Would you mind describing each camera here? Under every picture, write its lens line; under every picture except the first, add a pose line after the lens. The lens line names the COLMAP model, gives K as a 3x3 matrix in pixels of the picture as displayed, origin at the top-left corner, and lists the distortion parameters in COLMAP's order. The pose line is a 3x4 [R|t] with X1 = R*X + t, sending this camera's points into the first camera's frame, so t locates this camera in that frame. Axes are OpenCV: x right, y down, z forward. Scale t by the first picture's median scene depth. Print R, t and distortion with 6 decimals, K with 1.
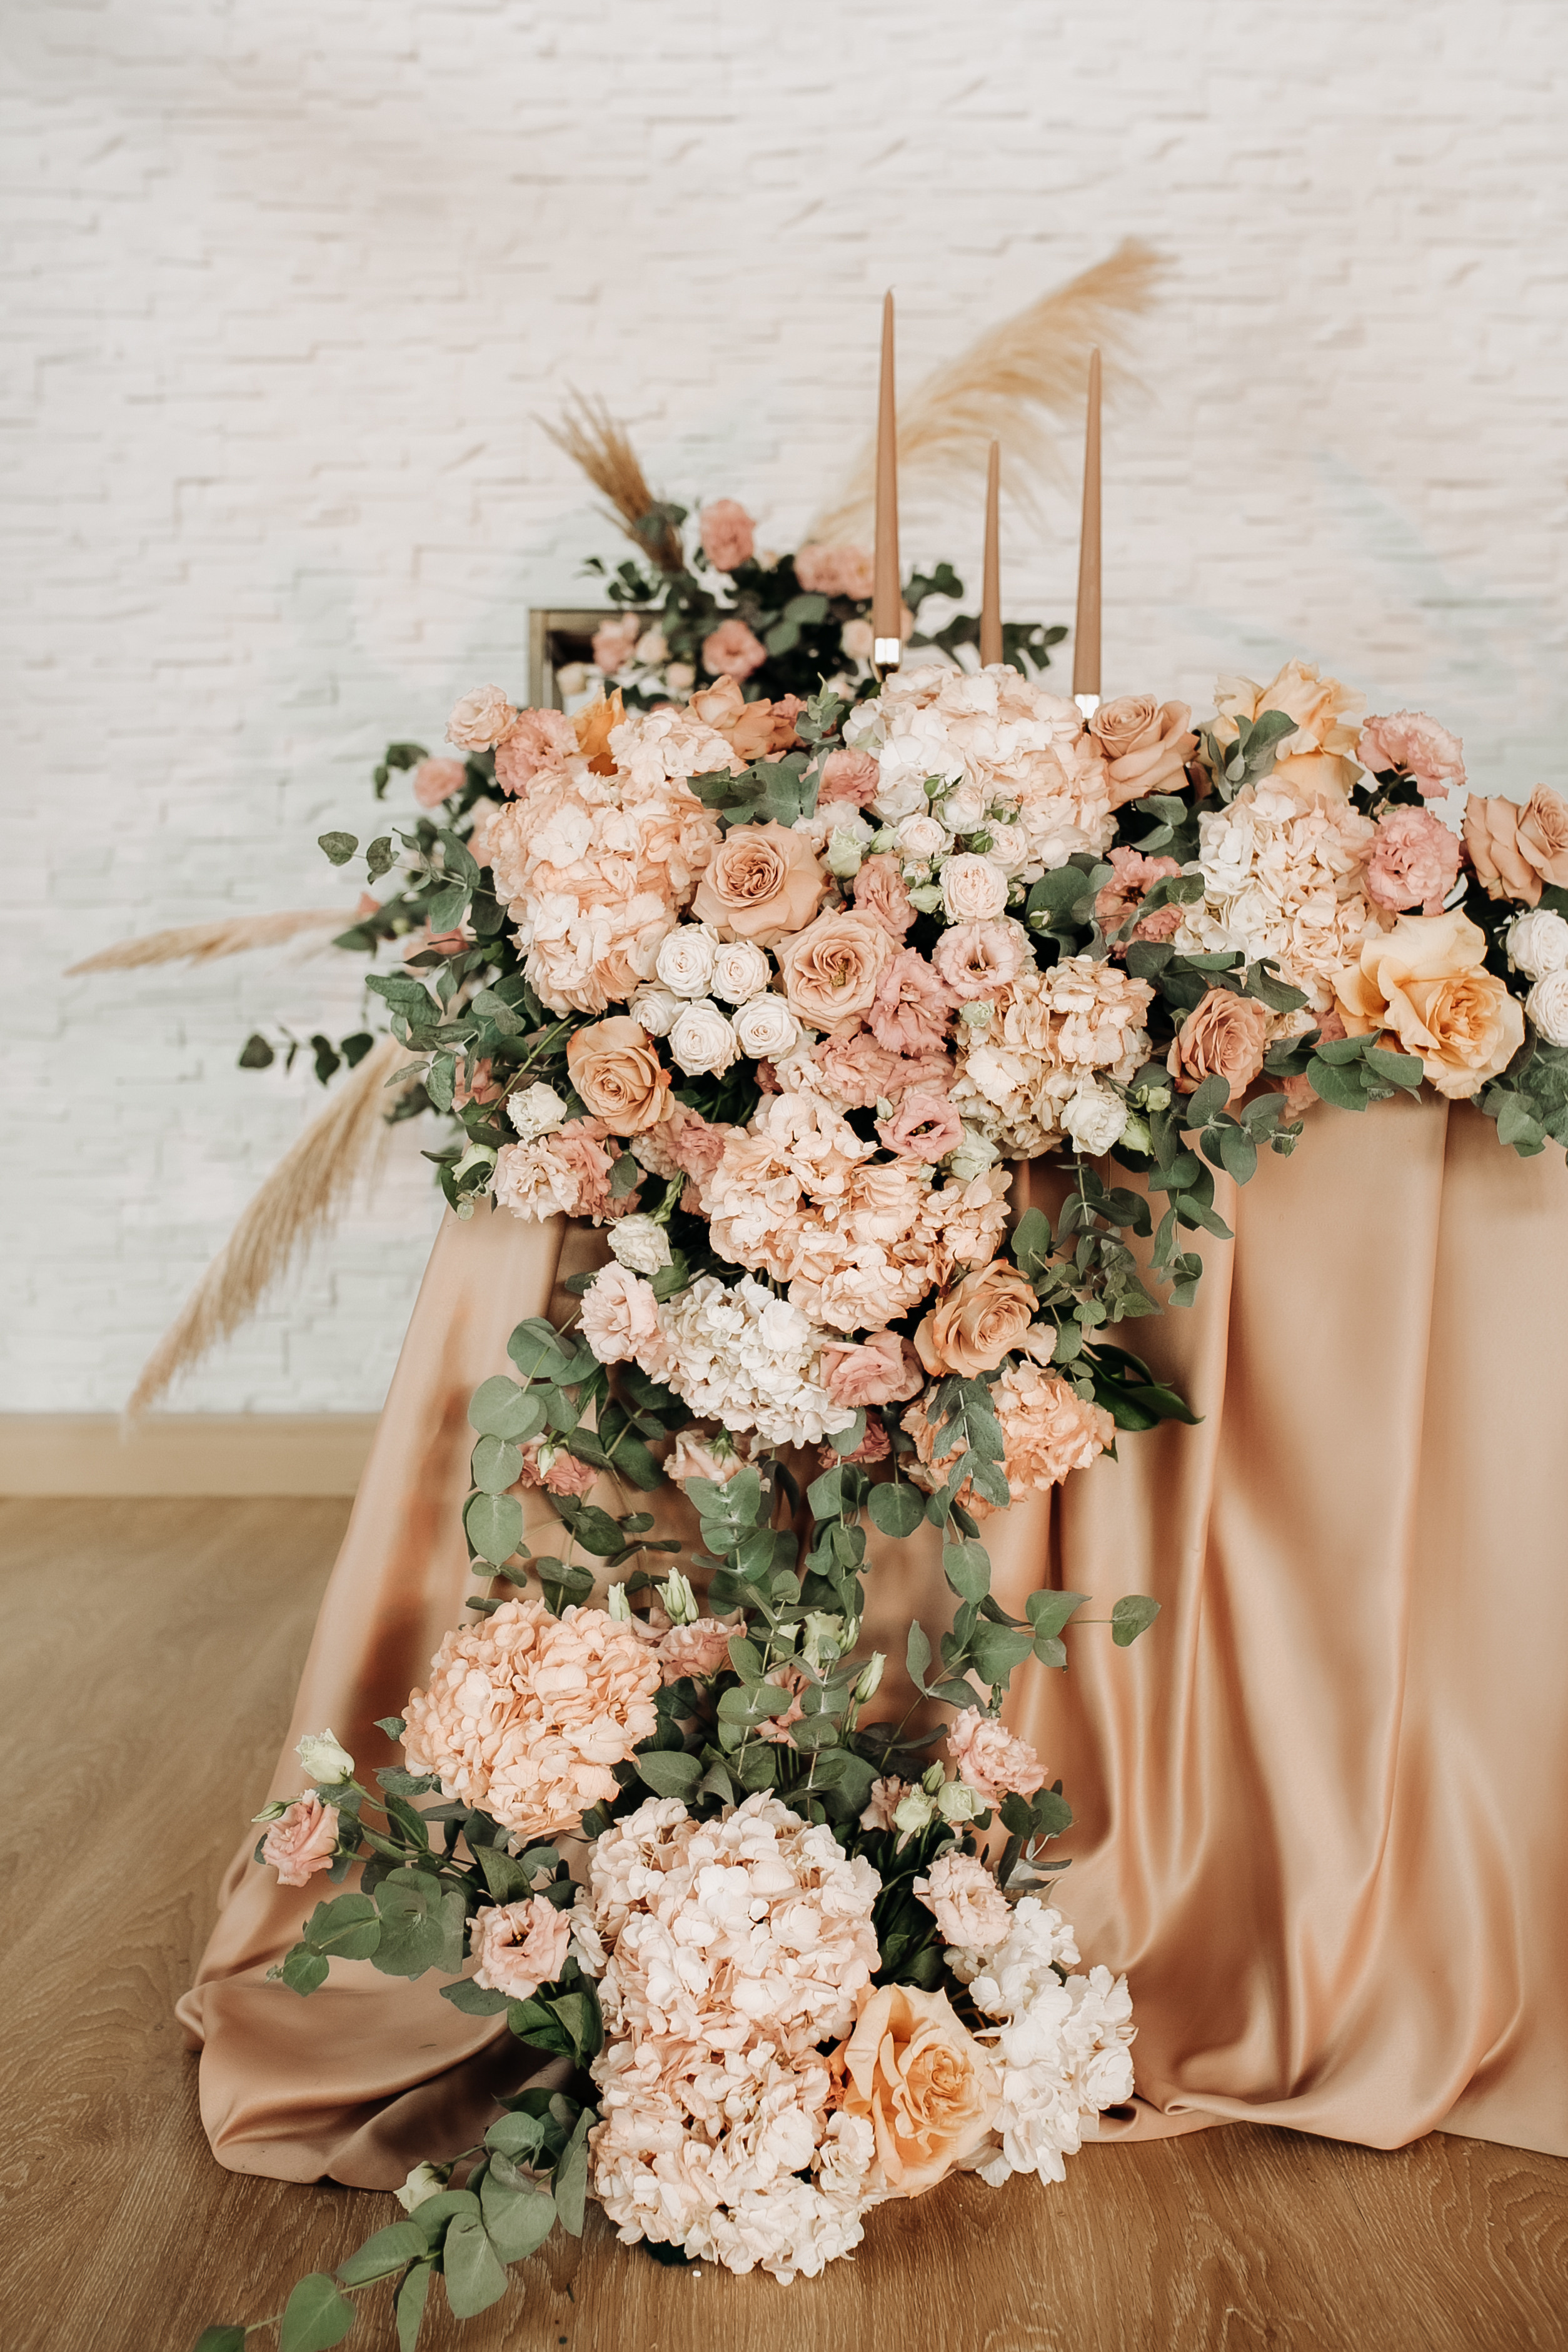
lens RADIAL K [[2203.9, 0, 784.0], [0, 2203.9, 1258.4], [0, 0, 1]] dist [-0.051593, 0.025086]
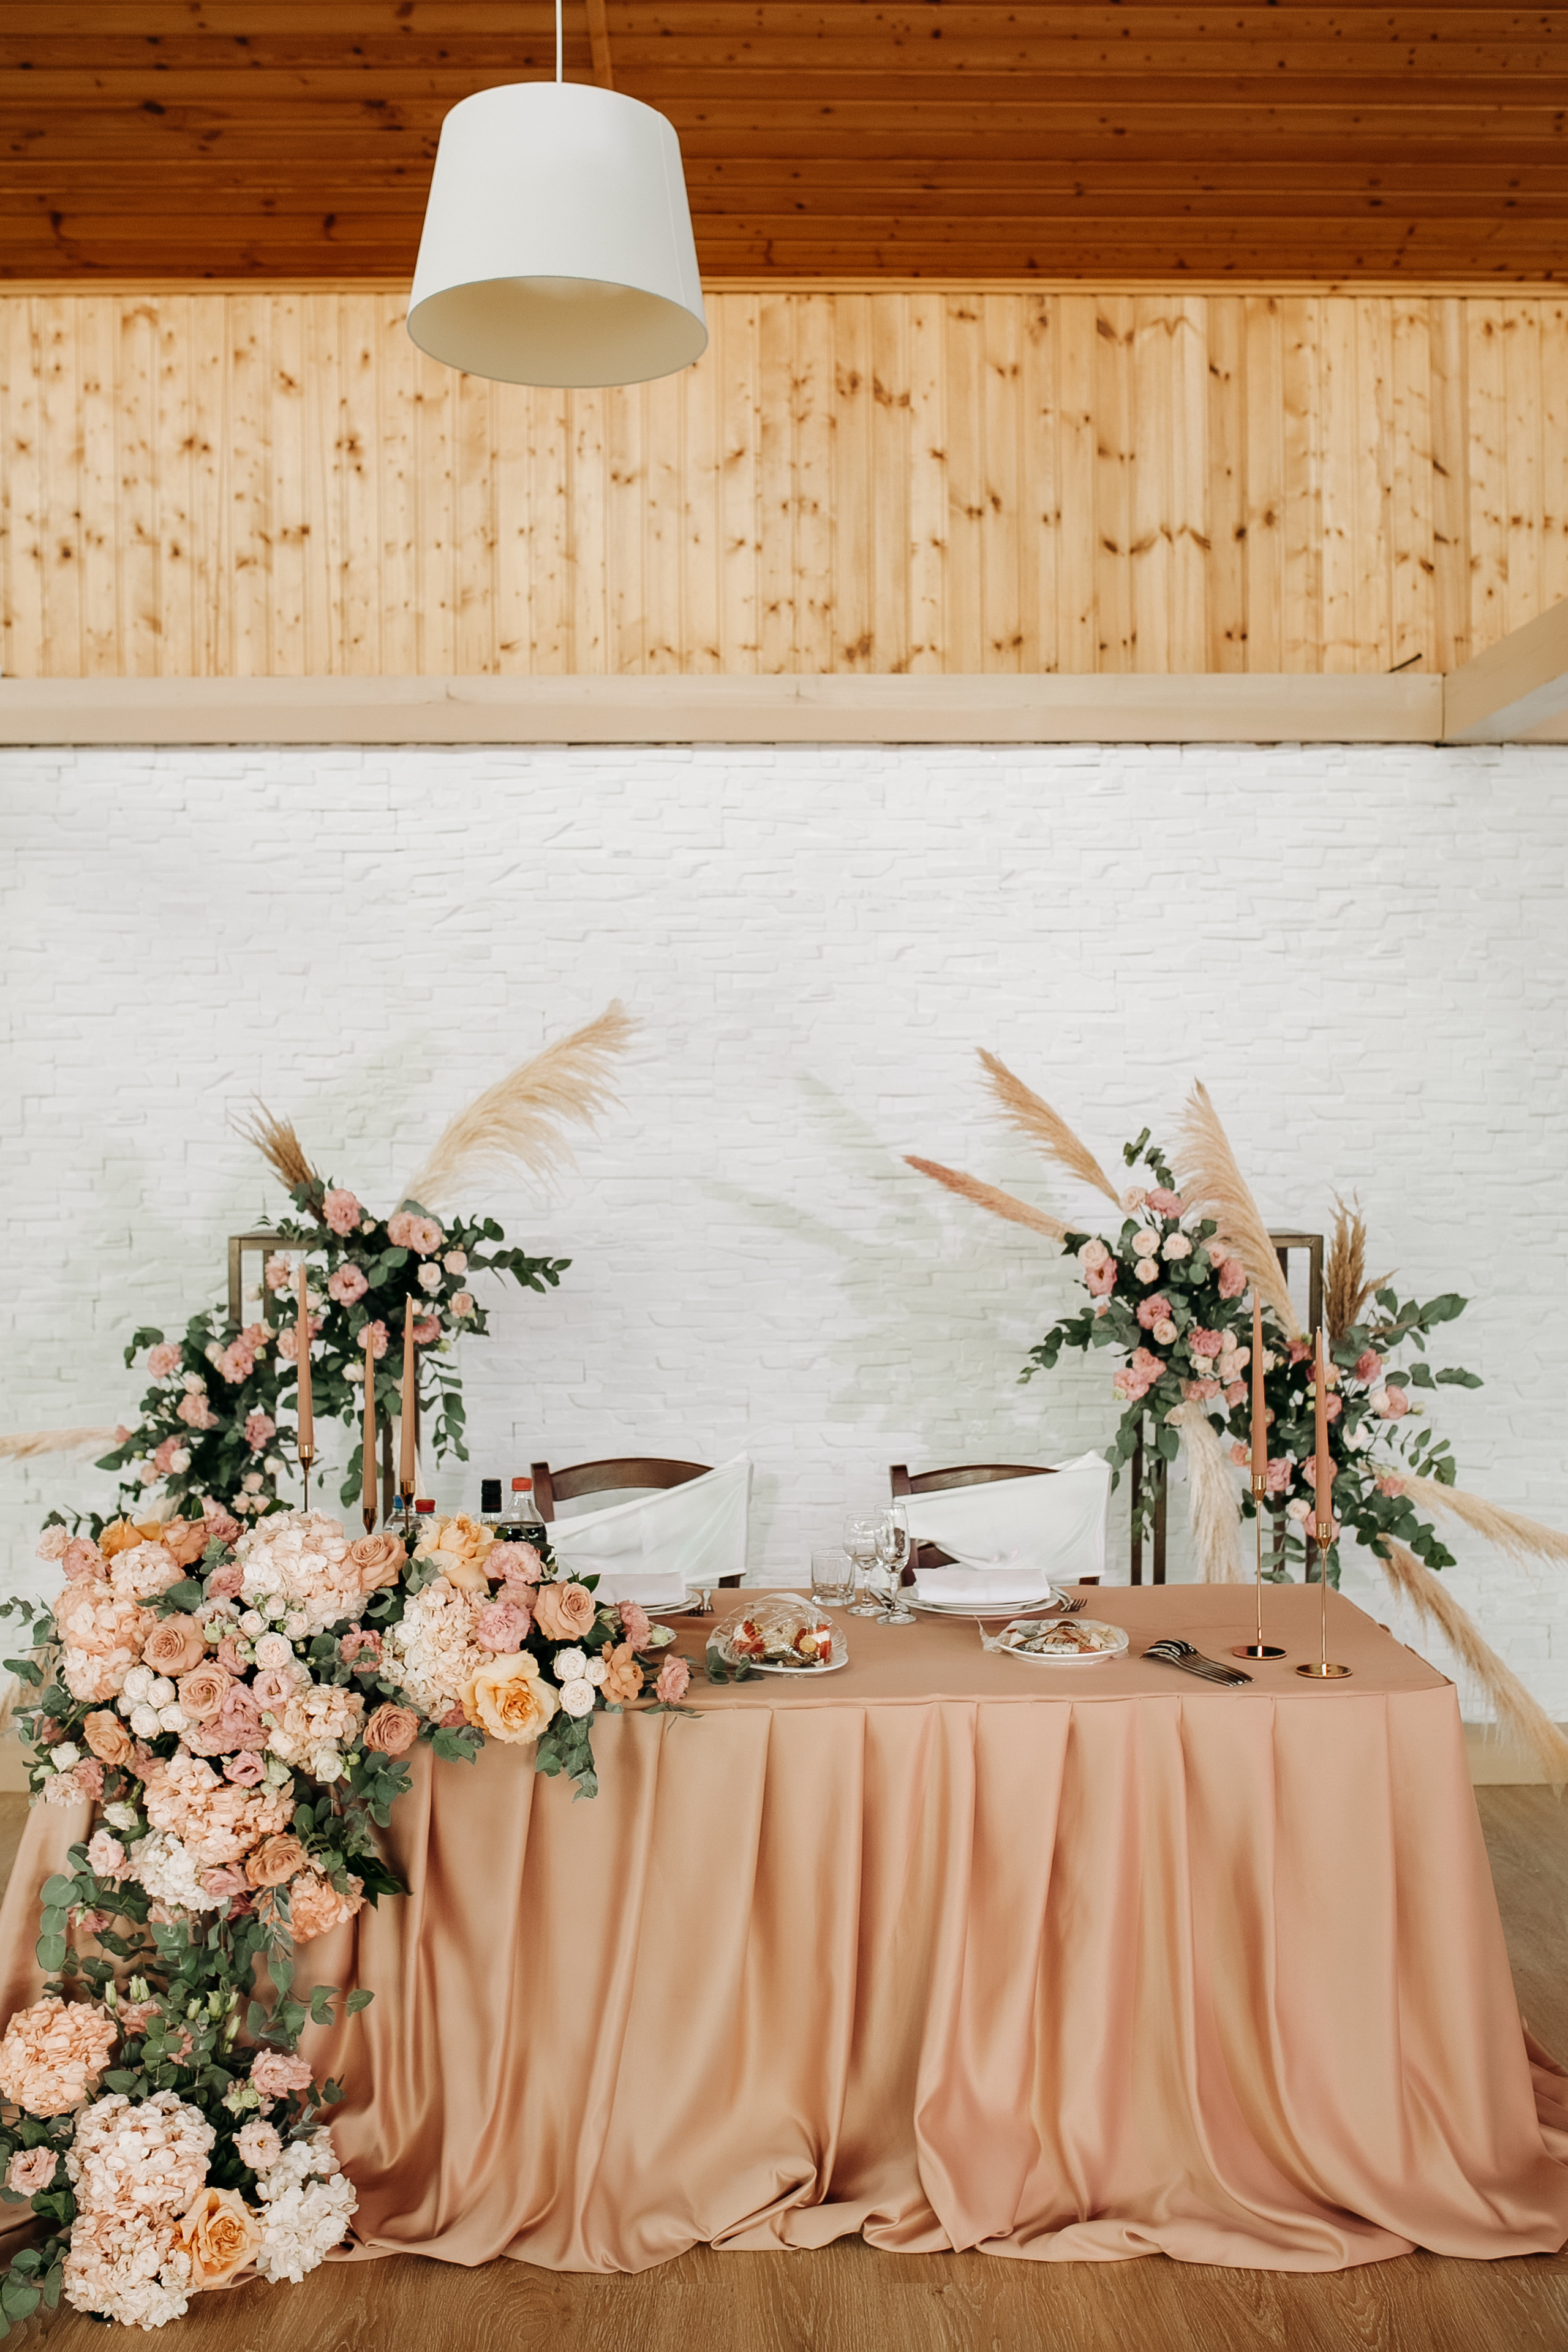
lens RADIAL K [[2353.2, 0, 932.2], [0, 2353.2, 1176.6], [0, 0, 1]] dist [-0.055554, 0.071974]
pose [[0.999985, 0.000064, 0.005453, 0.687106], [0.000087, 0.999617, -0.027681, -0.548232], [-0.005452, 0.027681, 0.999602, -1.207706]]
